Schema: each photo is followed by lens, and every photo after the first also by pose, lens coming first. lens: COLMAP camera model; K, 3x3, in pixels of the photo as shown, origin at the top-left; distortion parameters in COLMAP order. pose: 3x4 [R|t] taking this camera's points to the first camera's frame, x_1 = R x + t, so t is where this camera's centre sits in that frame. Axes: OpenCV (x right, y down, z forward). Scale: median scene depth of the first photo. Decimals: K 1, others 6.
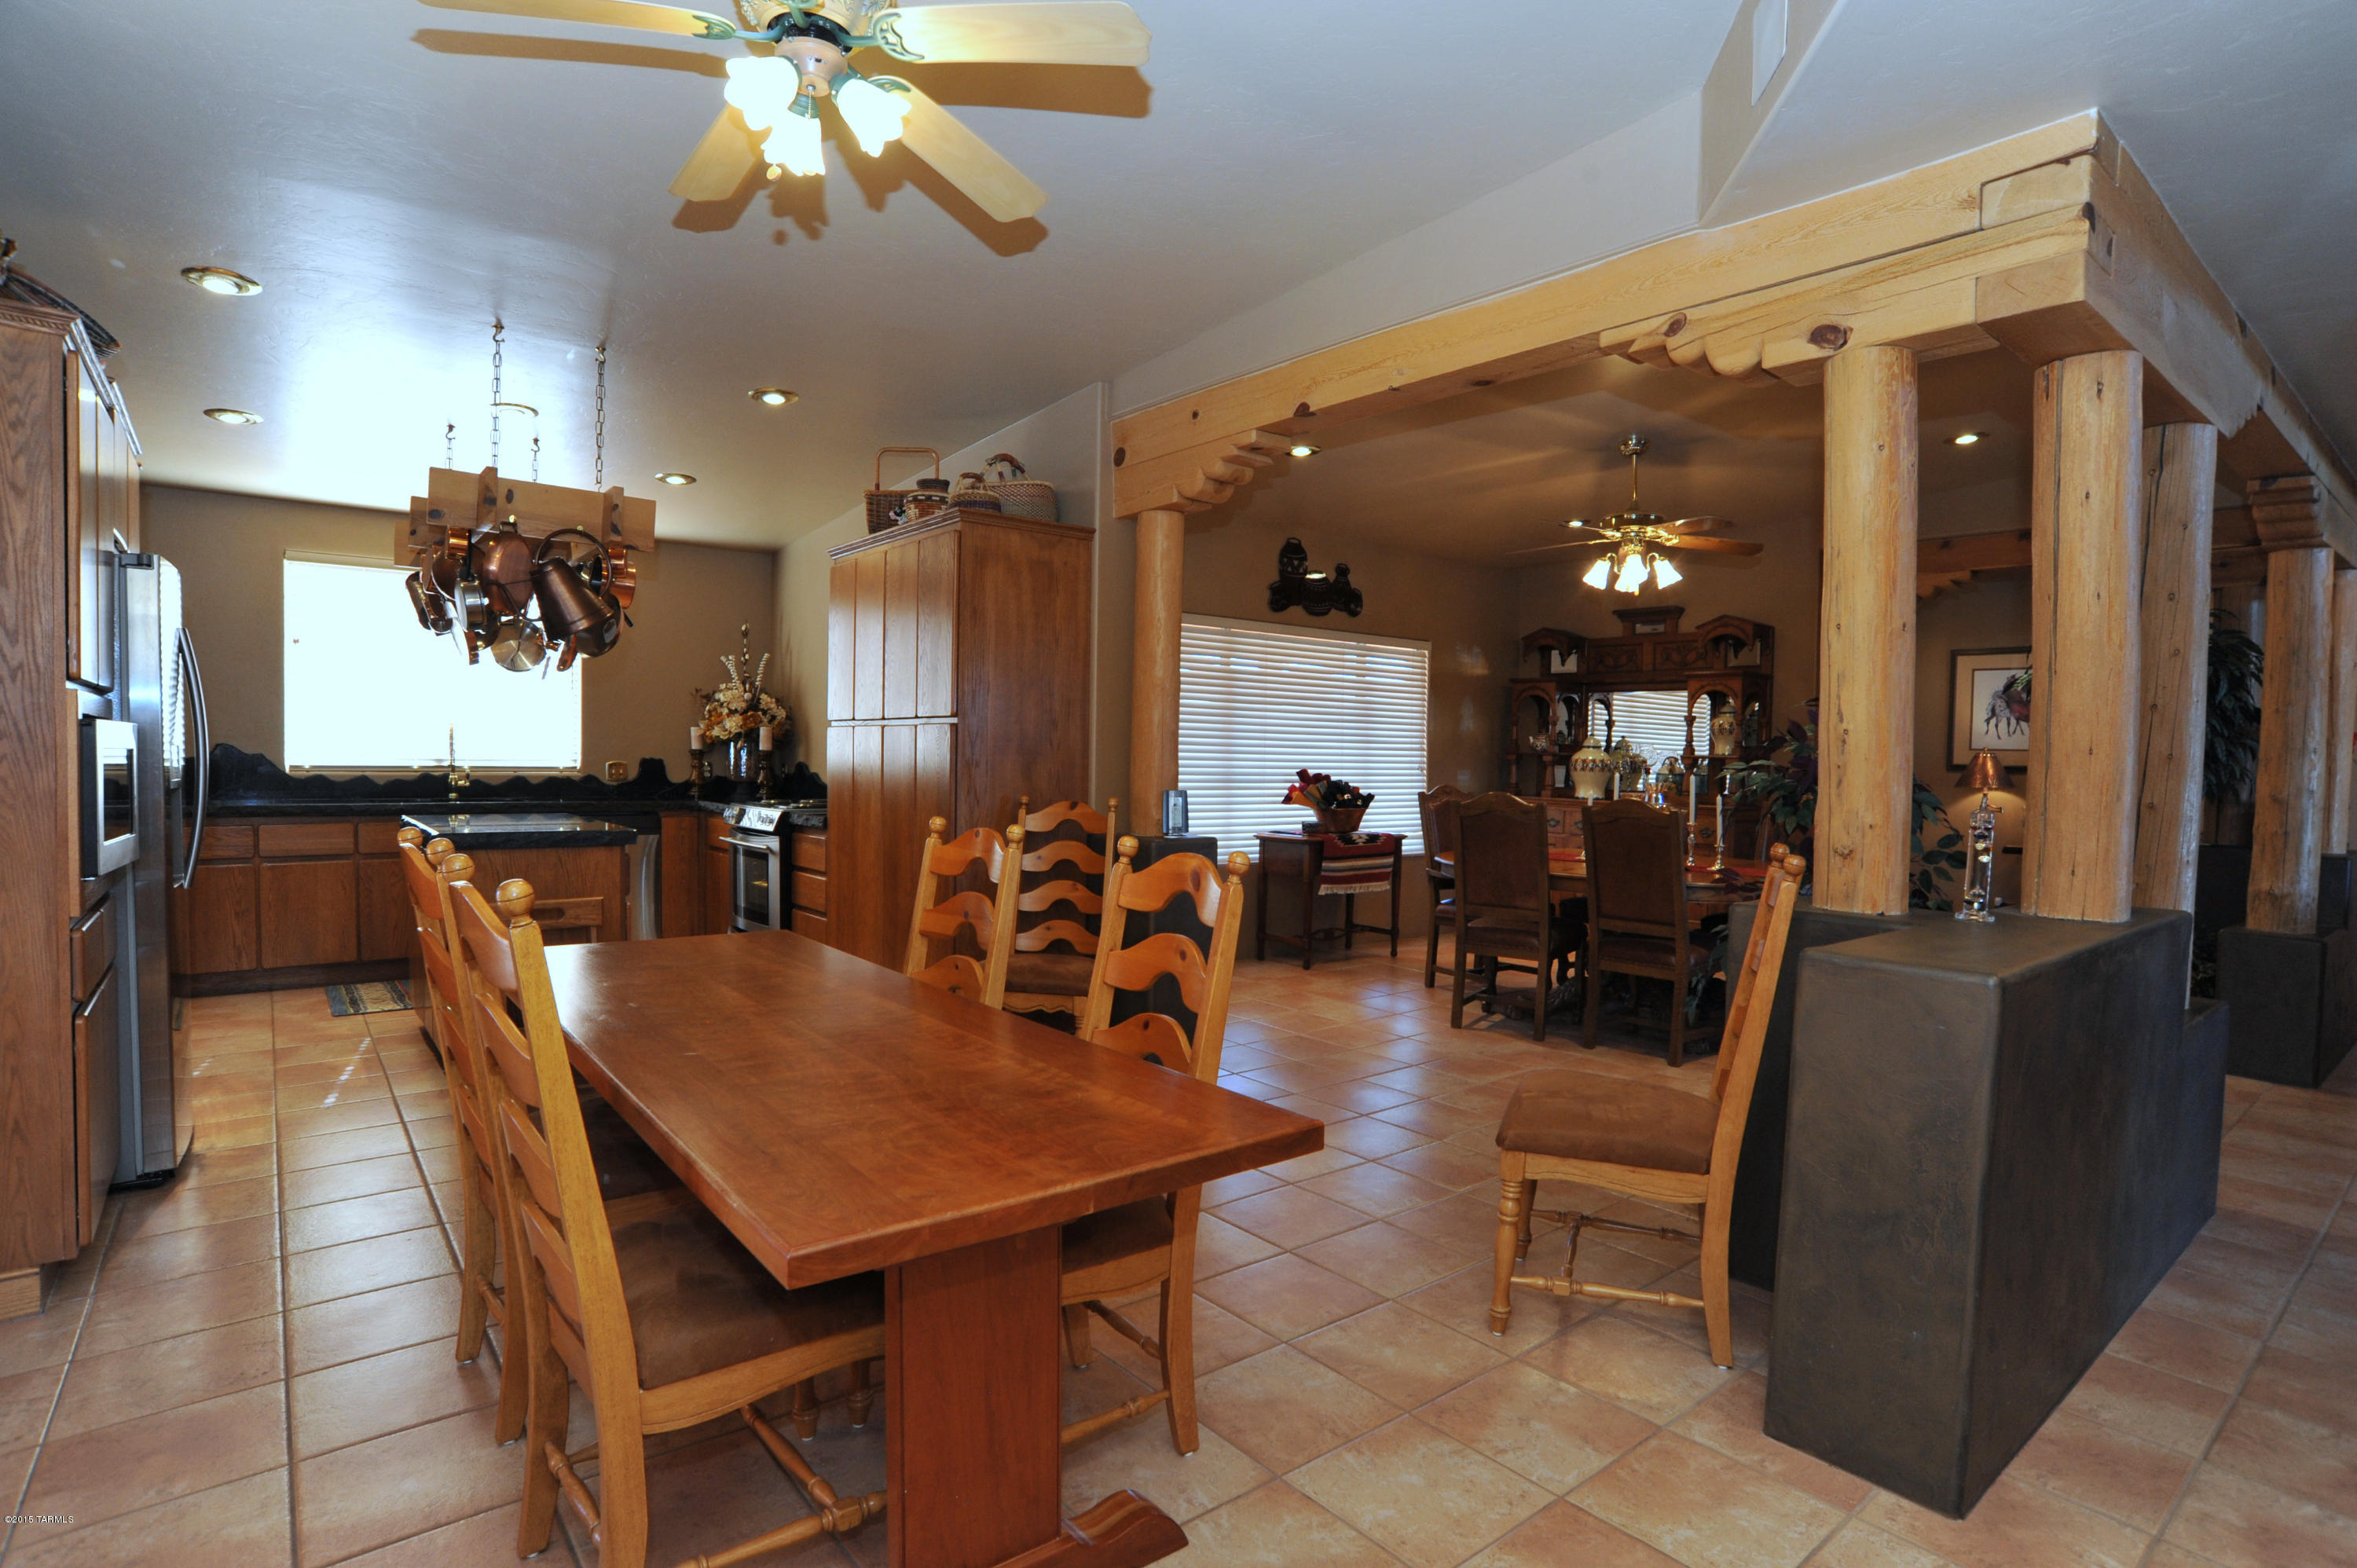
lens RADIAL K [[1165.0, 0, 1178.1], [0, 1165.0, 791.1], [0, 0, 1]] dist [-0.065989, 0.005013]
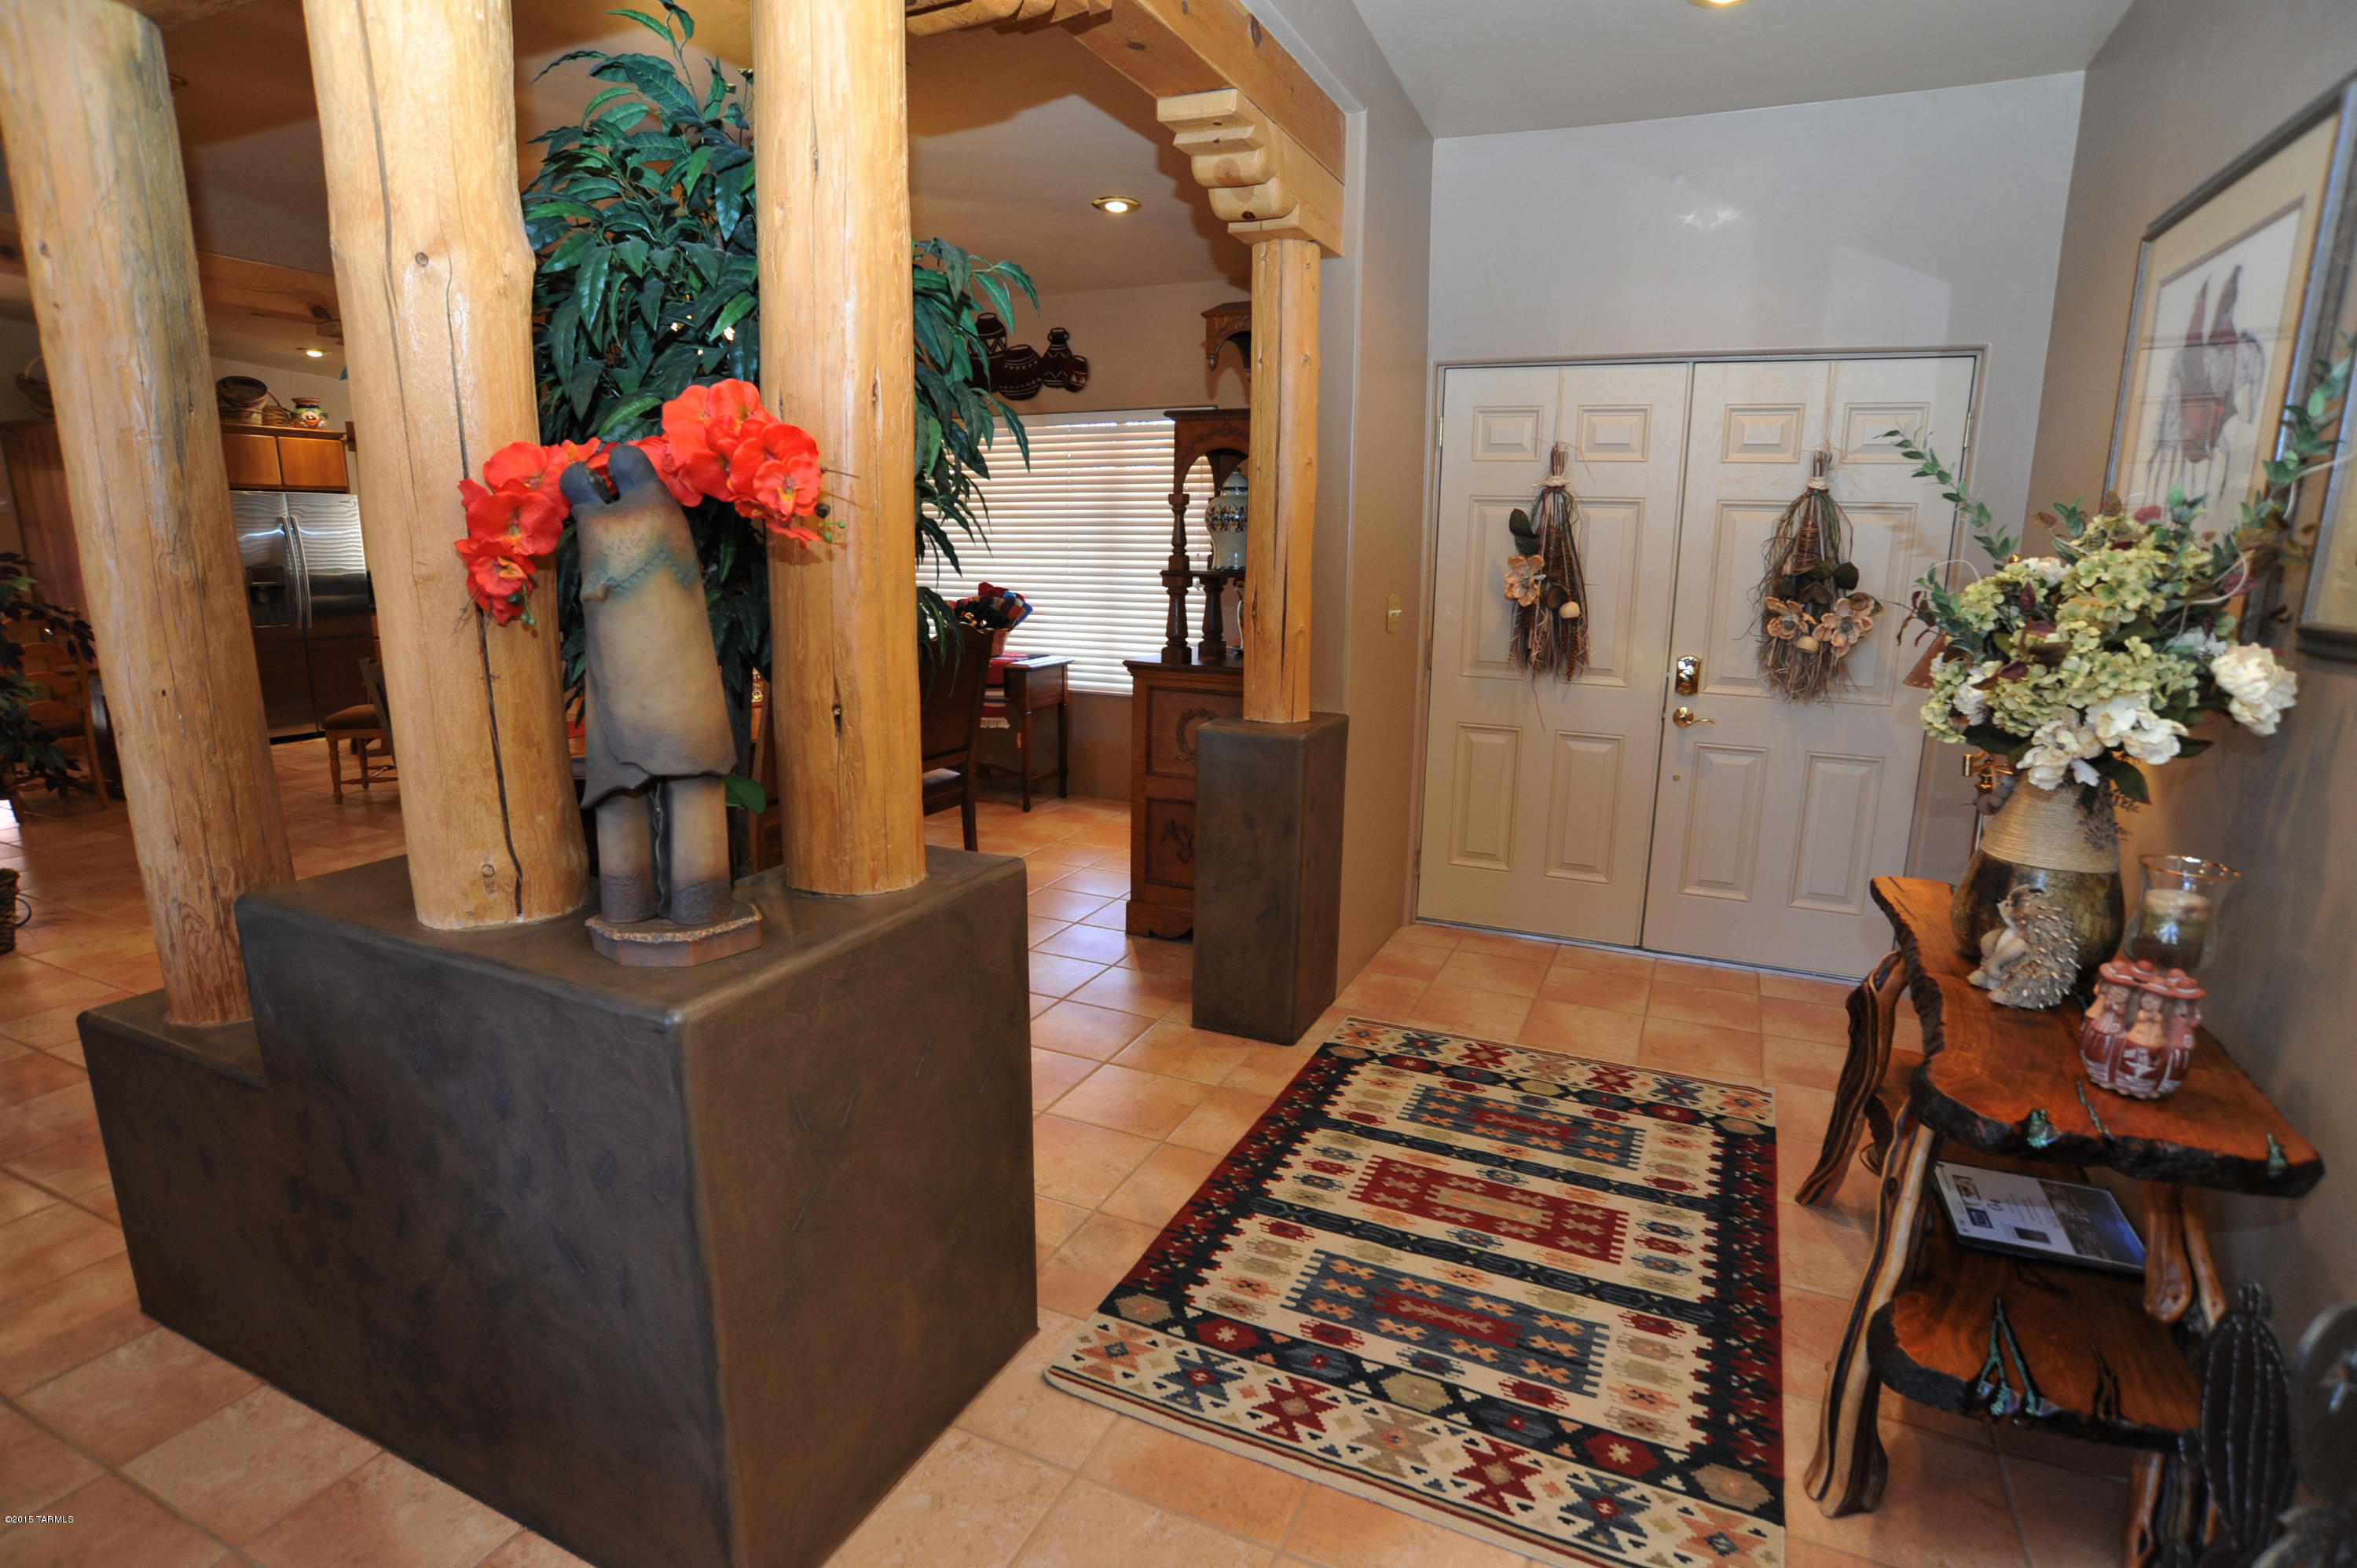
lens RADIAL K [[1165.0, 0, 1181.5], [0, 1165.0, 794.2], [0, 0, 1]] dist [-0.065989, 0.005013]
pose [[0.441154, 0.171146, -0.880961, 0.975066], [-0.034795, 0.984171, 0.173773, -0.019362], [0.896757, -0.046008, 0.440126, 0.733864]]
